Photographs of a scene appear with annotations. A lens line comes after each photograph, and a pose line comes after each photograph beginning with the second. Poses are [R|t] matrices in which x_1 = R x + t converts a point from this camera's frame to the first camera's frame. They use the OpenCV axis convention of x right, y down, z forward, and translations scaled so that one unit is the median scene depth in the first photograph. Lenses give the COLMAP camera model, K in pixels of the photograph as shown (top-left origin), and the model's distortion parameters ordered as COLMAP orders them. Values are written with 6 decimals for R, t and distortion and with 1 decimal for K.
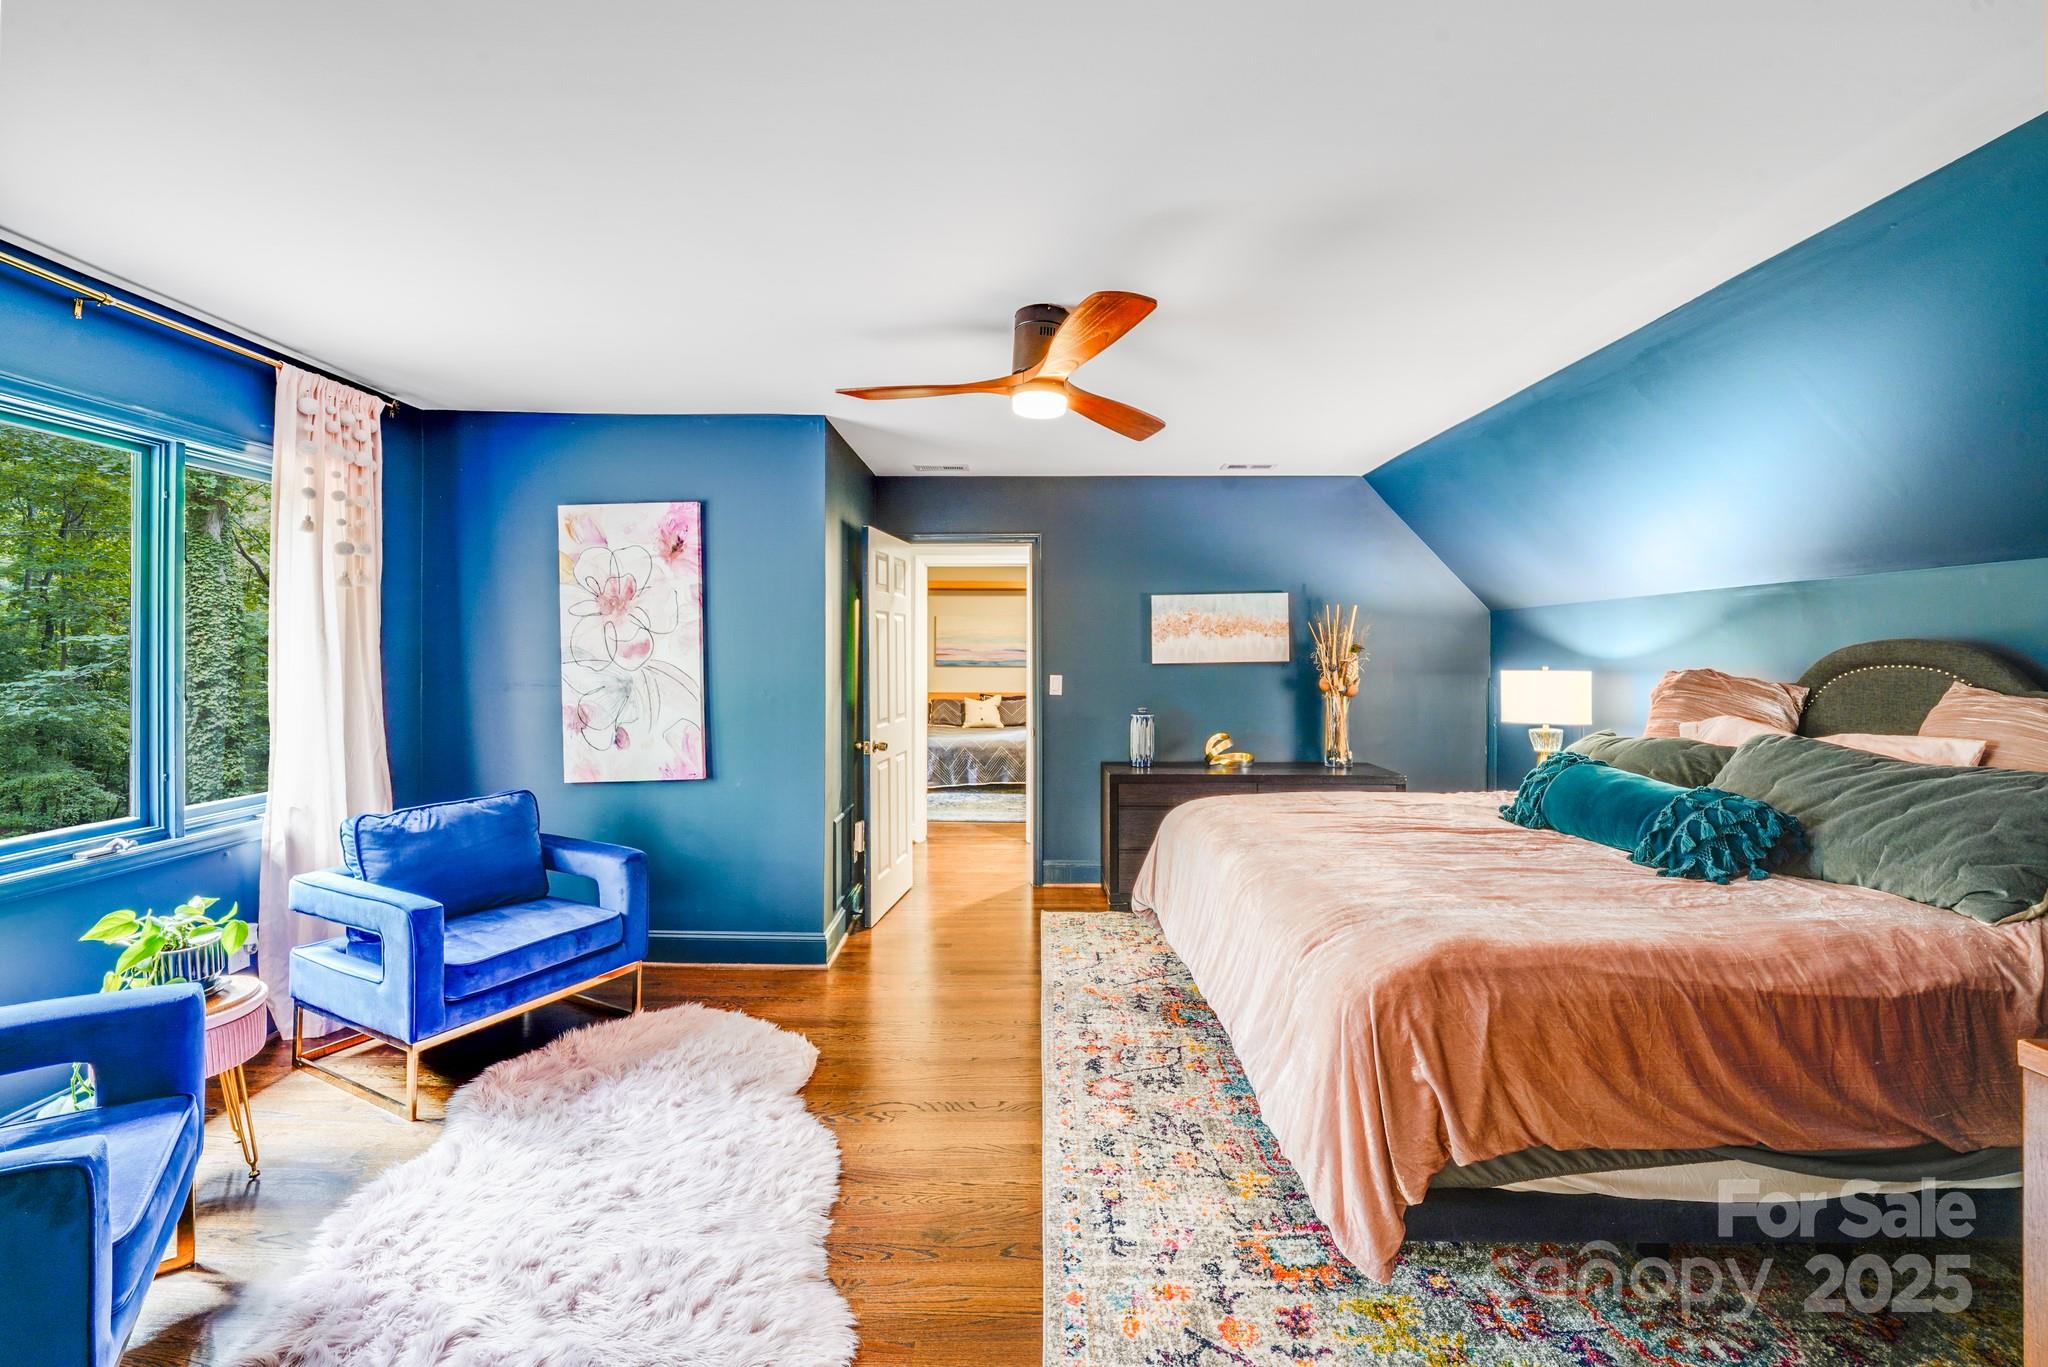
lens RADIAL K [[840.2, 0, 1021.2], [0, 840.2, 643.2], [0, 0, 1]] dist [-0.015018, 0.000359]
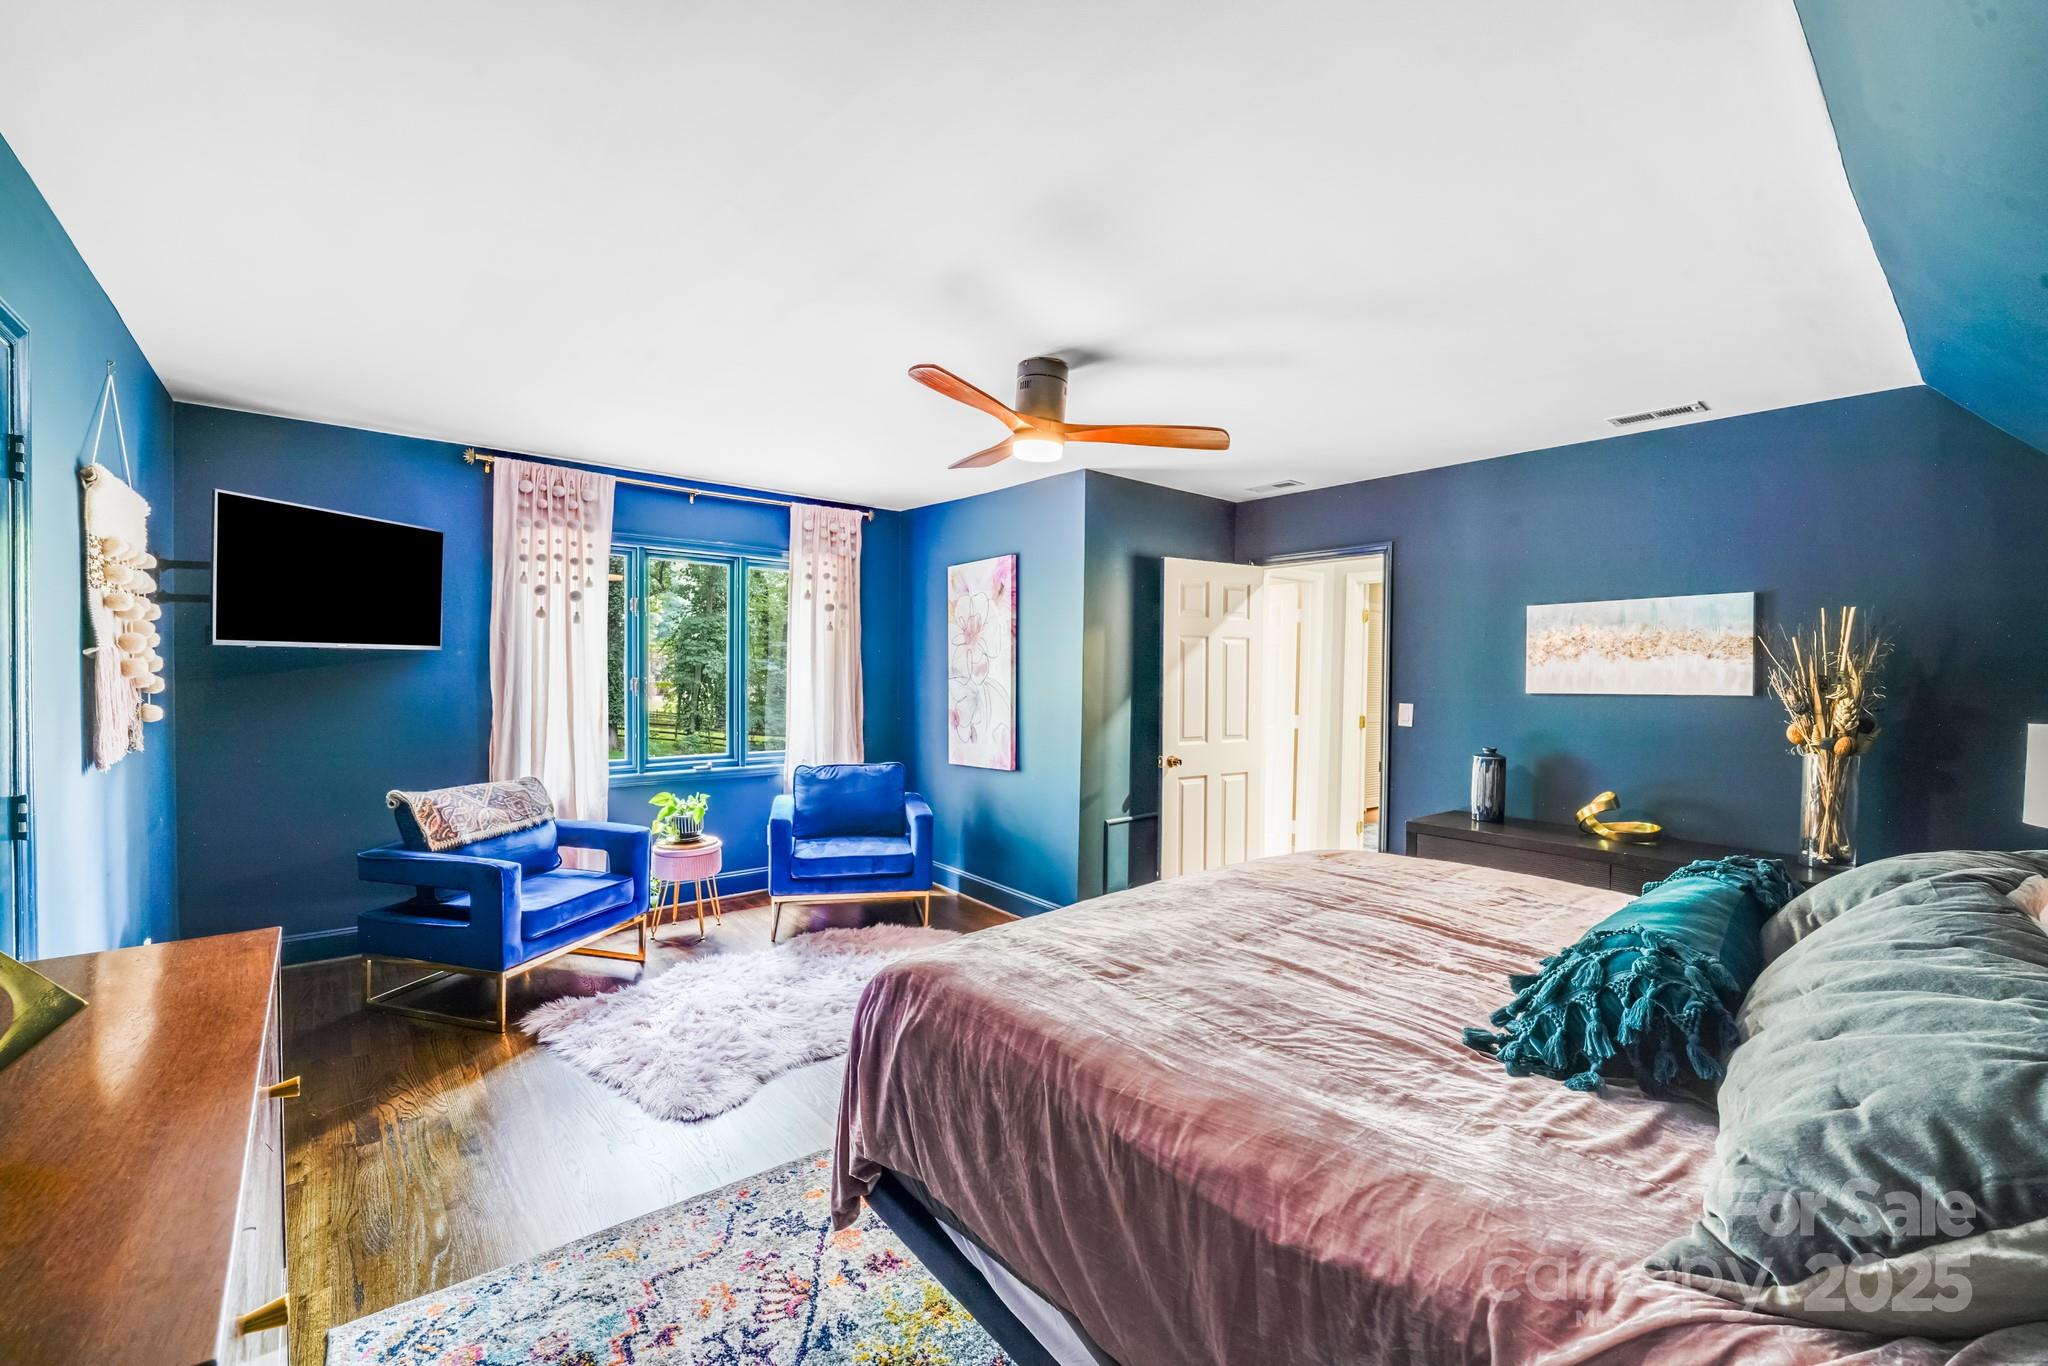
lens RADIAL K [[833.5, 0, 1024.0], [0, 833.5, 683.0], [0, 0, 1]] dist [-0.033801, -0.000040]
pose [[0.637844, 0.020241, -0.769900, 0.667711], [-0.004247, 0.999732, 0.022765, -0.001615], [0.770154, -0.011250, 0.637759, 0.222823]]
